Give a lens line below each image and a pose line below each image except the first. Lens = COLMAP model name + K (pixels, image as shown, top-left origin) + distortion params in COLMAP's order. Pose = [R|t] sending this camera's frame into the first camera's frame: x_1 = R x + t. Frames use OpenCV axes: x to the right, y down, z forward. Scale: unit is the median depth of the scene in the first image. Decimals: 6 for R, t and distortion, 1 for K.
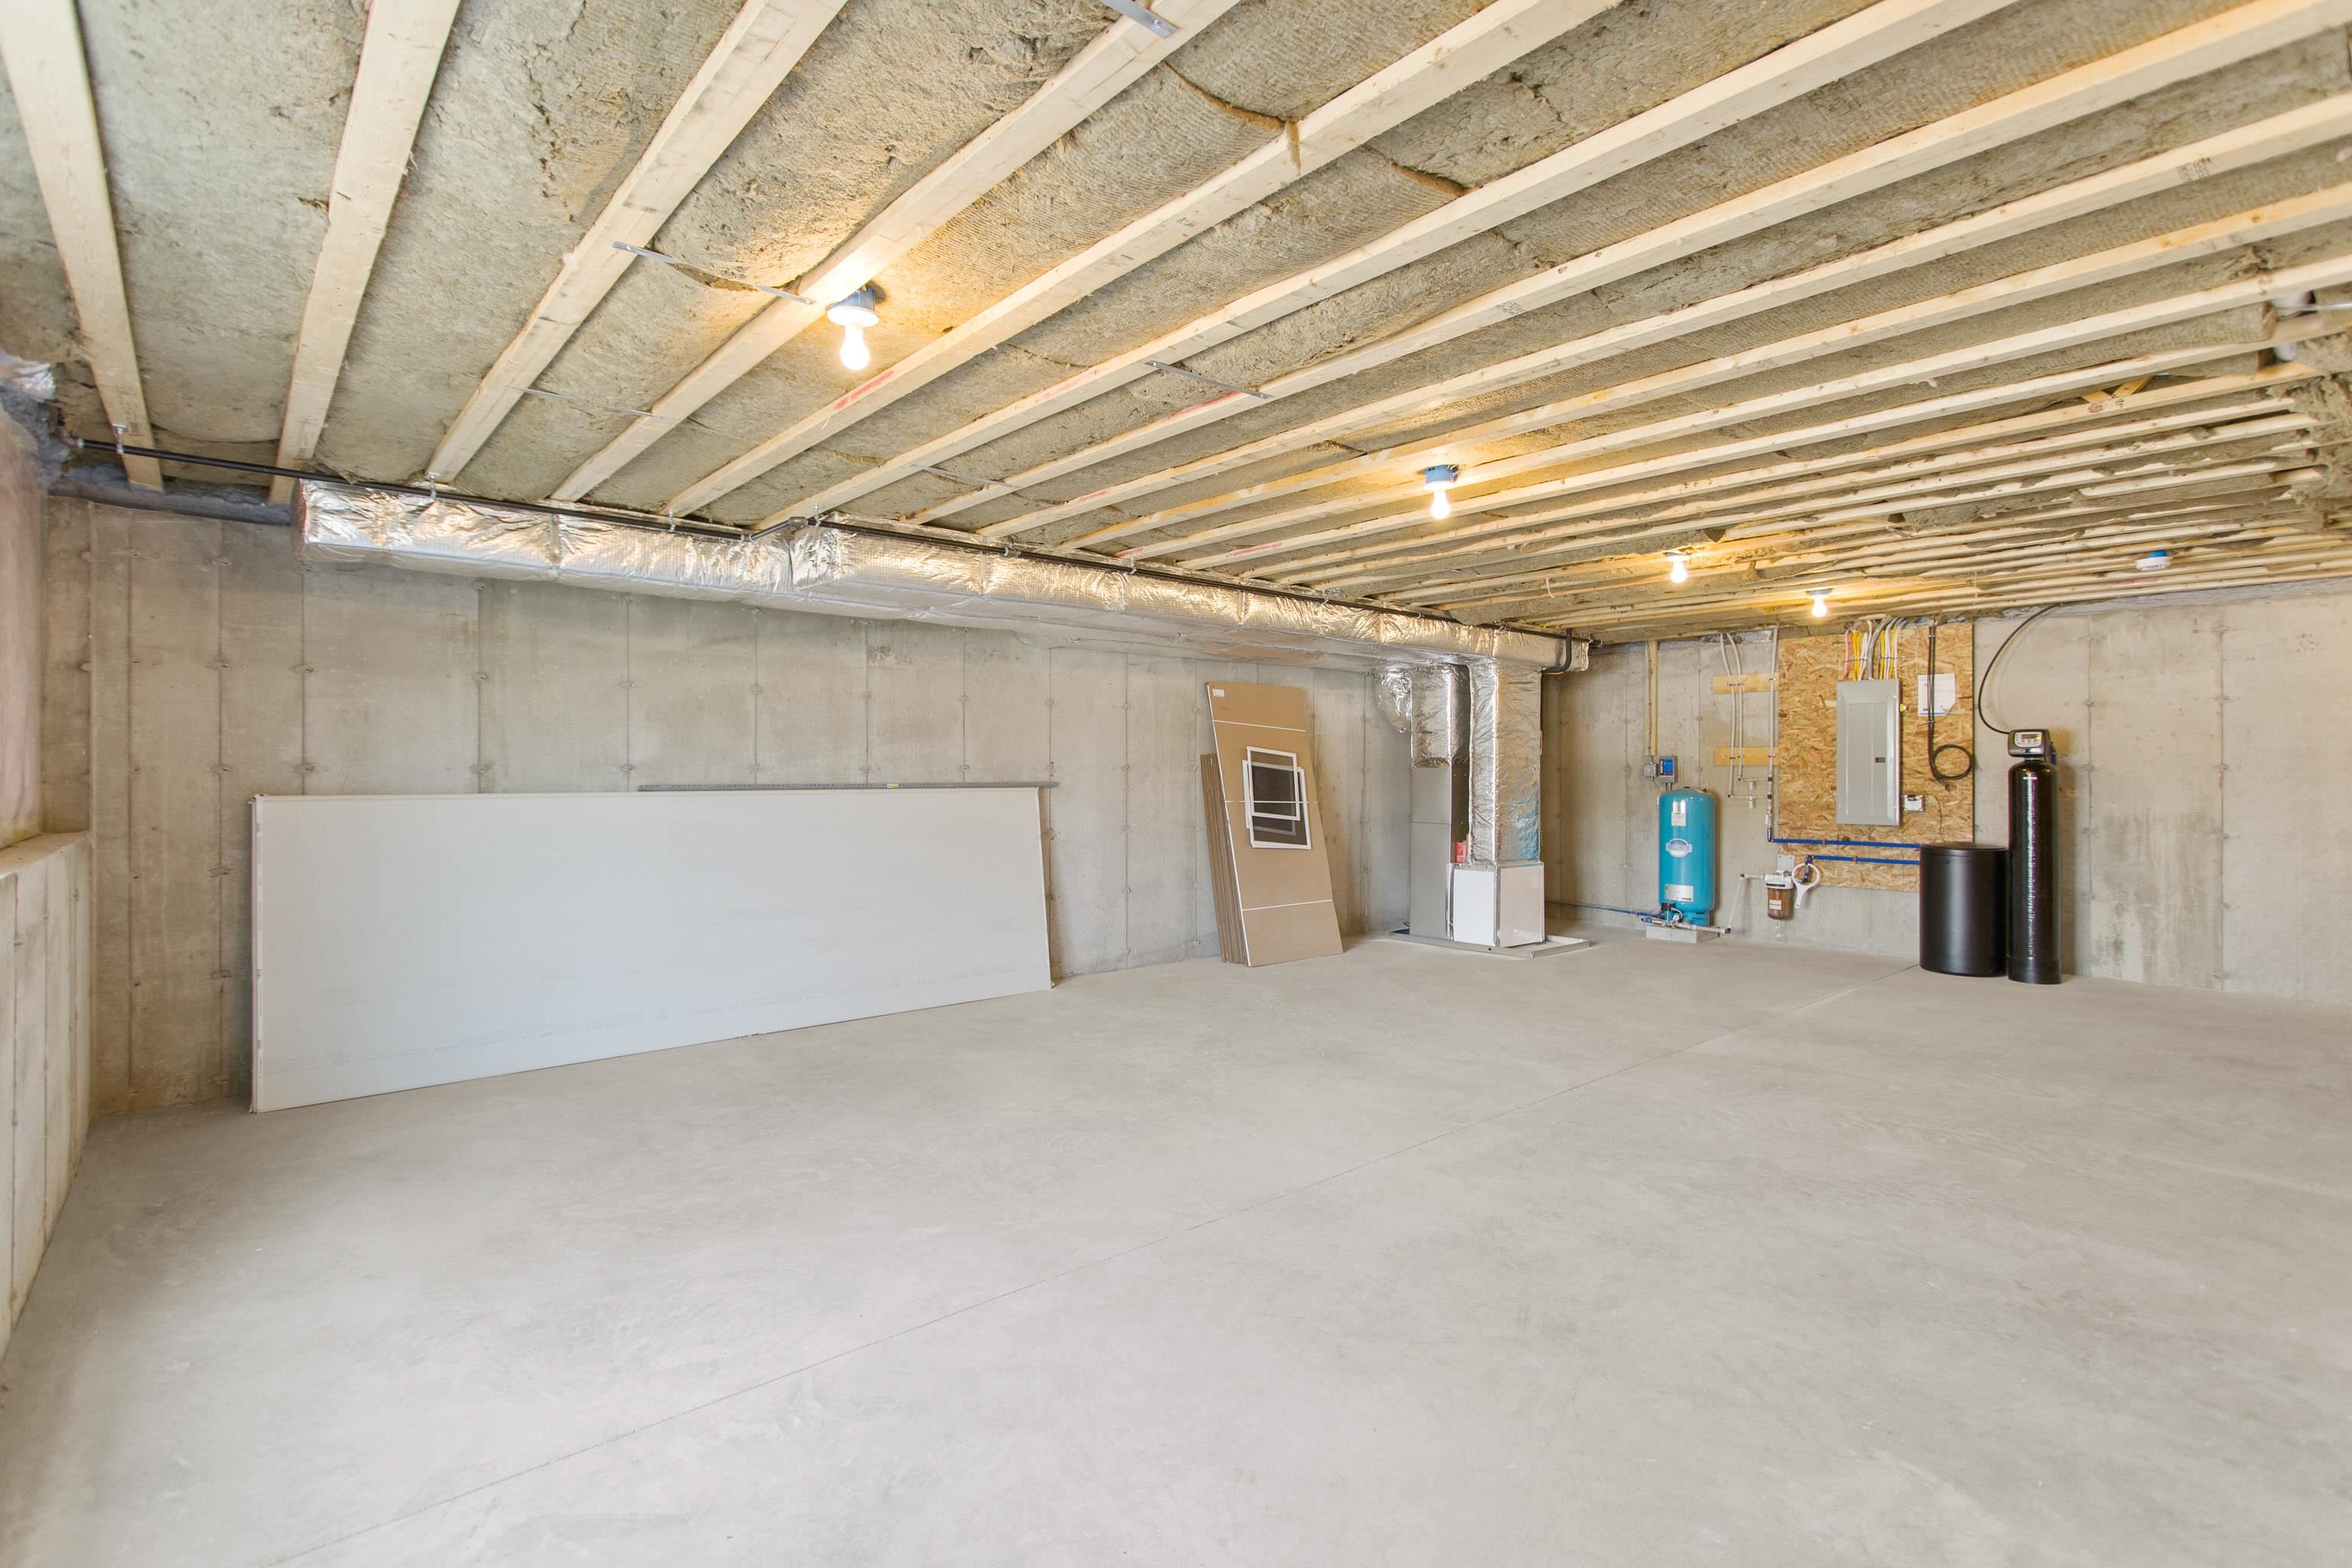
lens RADIAL K [[1108.4, 0, 1185.0], [0, 1108.4, 776.2], [0, 0, 1]] dist [-0.001489, 0.000565]
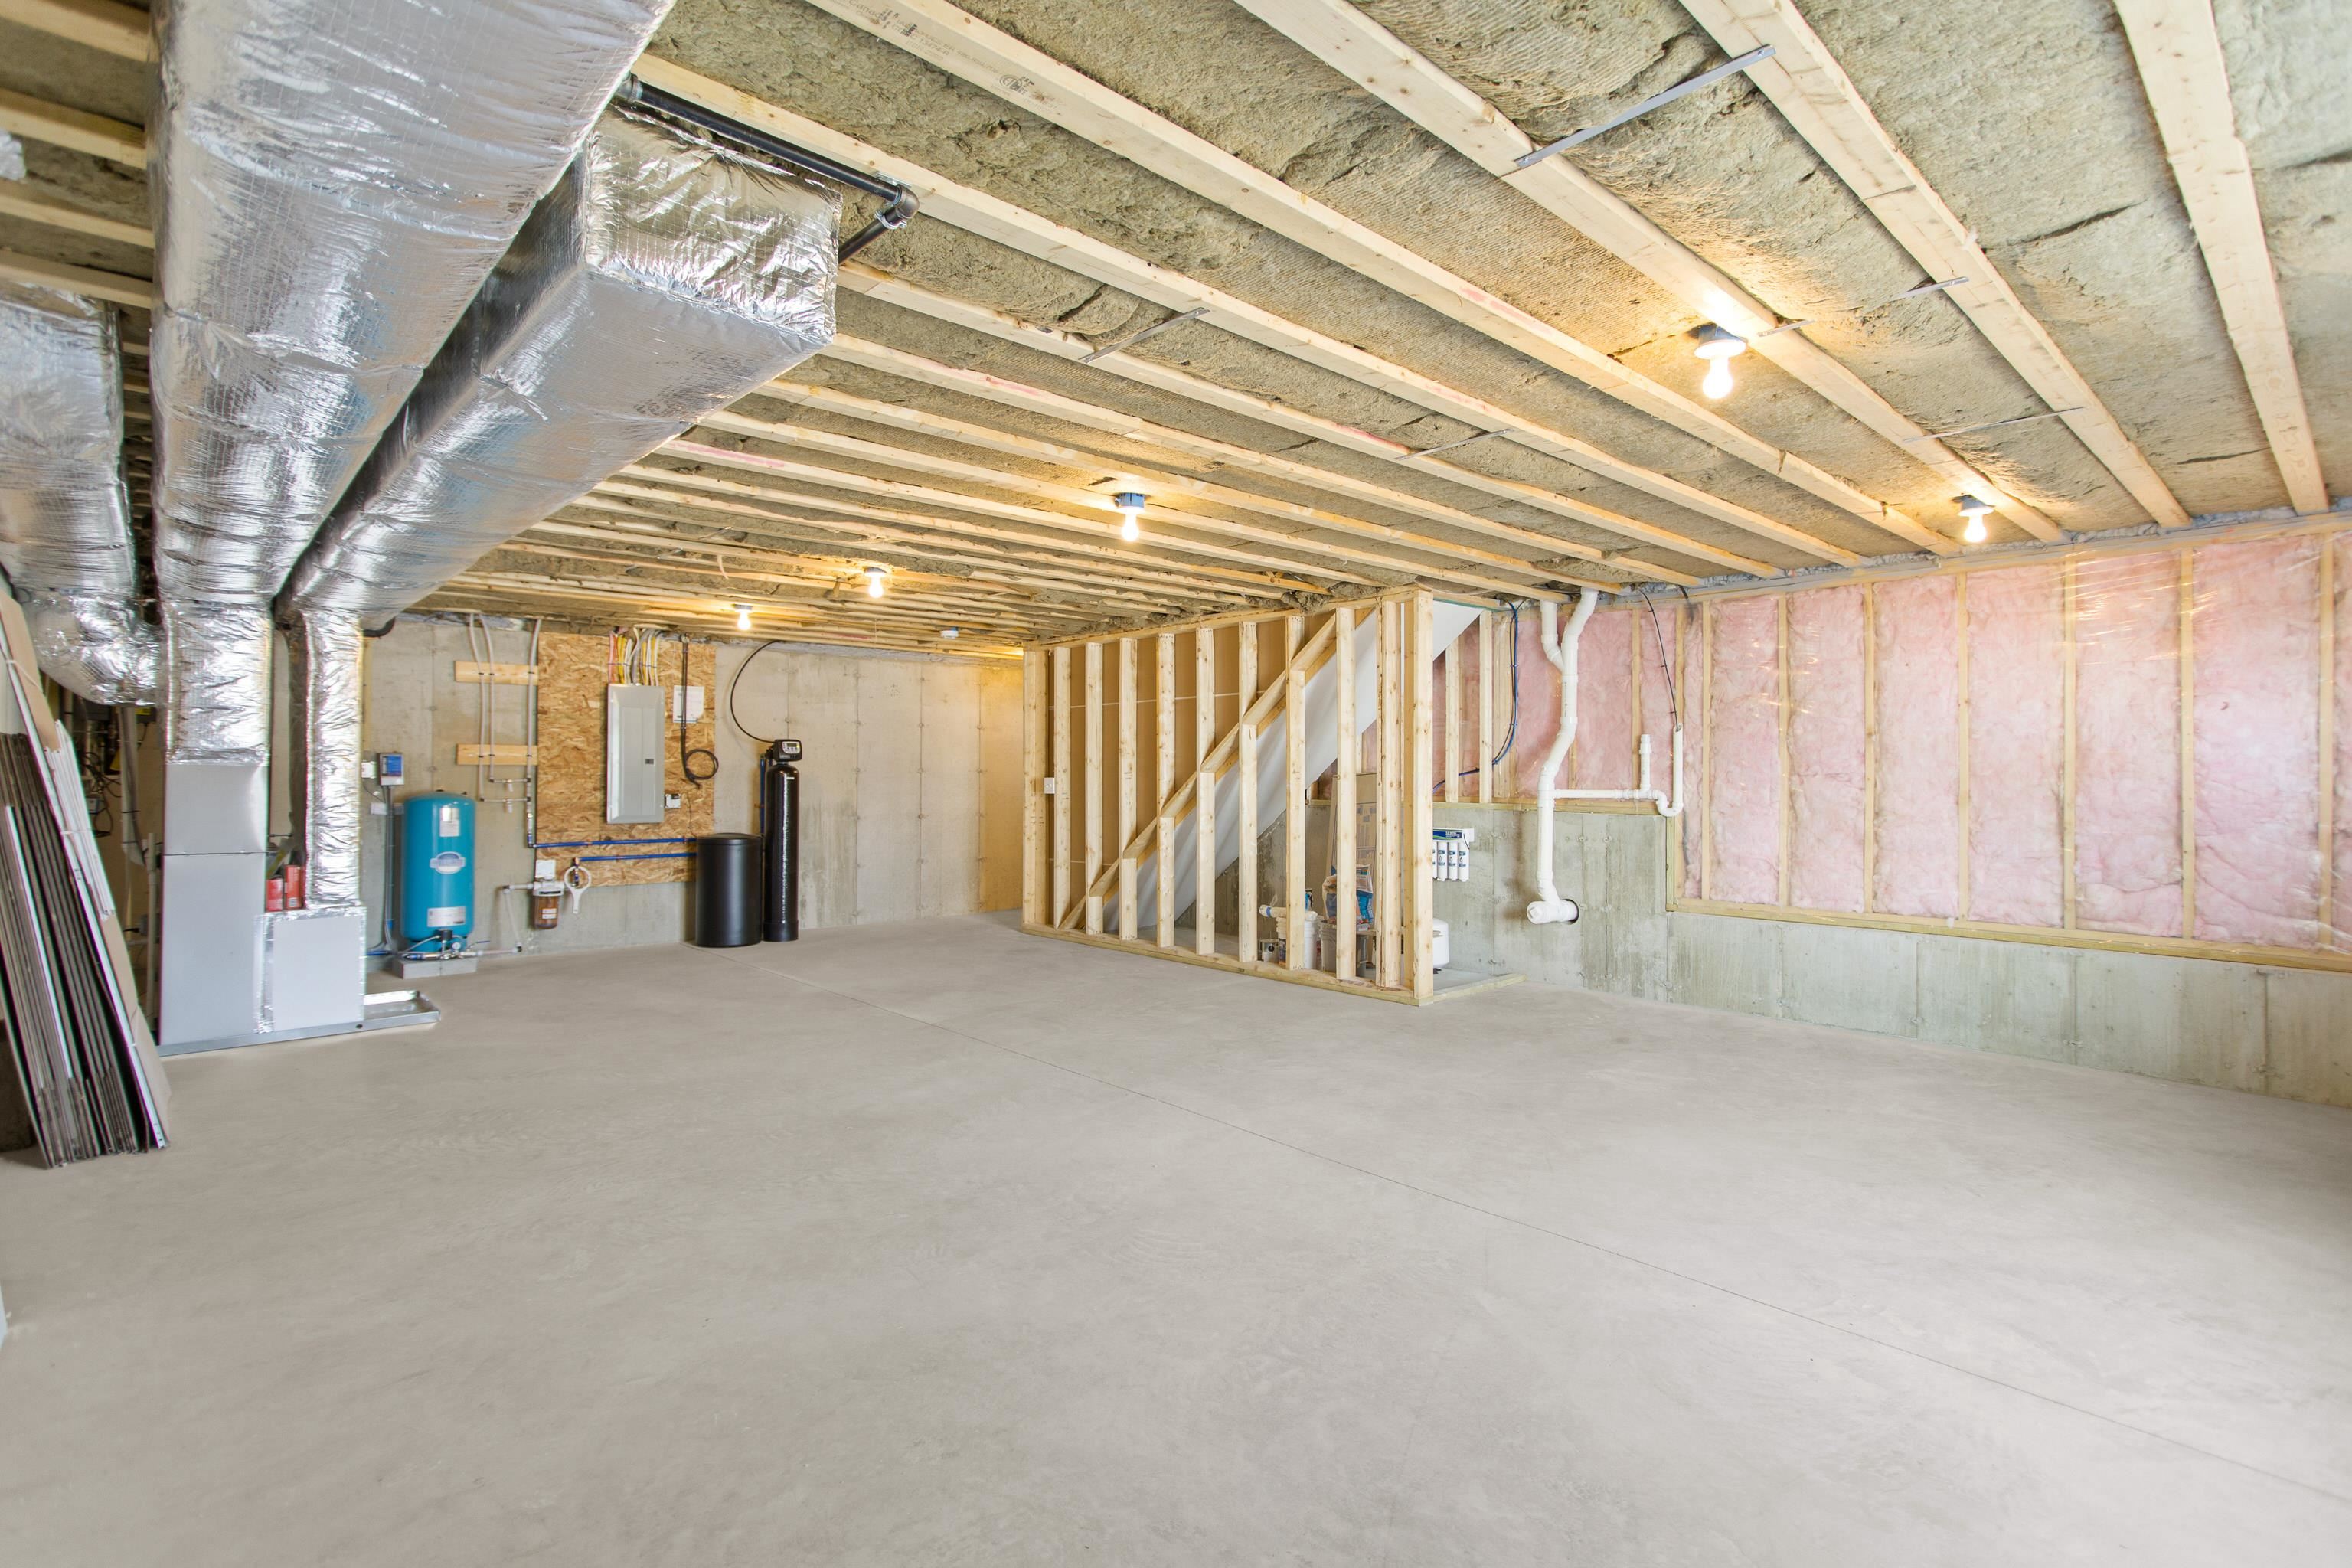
lens RADIAL K [[1108.4, 0, 1185.1], [0, 1108.4, 769.2], [0, 0, 1]] dist [-0.001489, 0.000565]
pose [[-0.021869, 0.004609, 0.999750, -0.681322], [-0.000152, 0.999989, -0.004614, -0.003793], [-0.999761, -0.000253, -0.021868, 0.776016]]
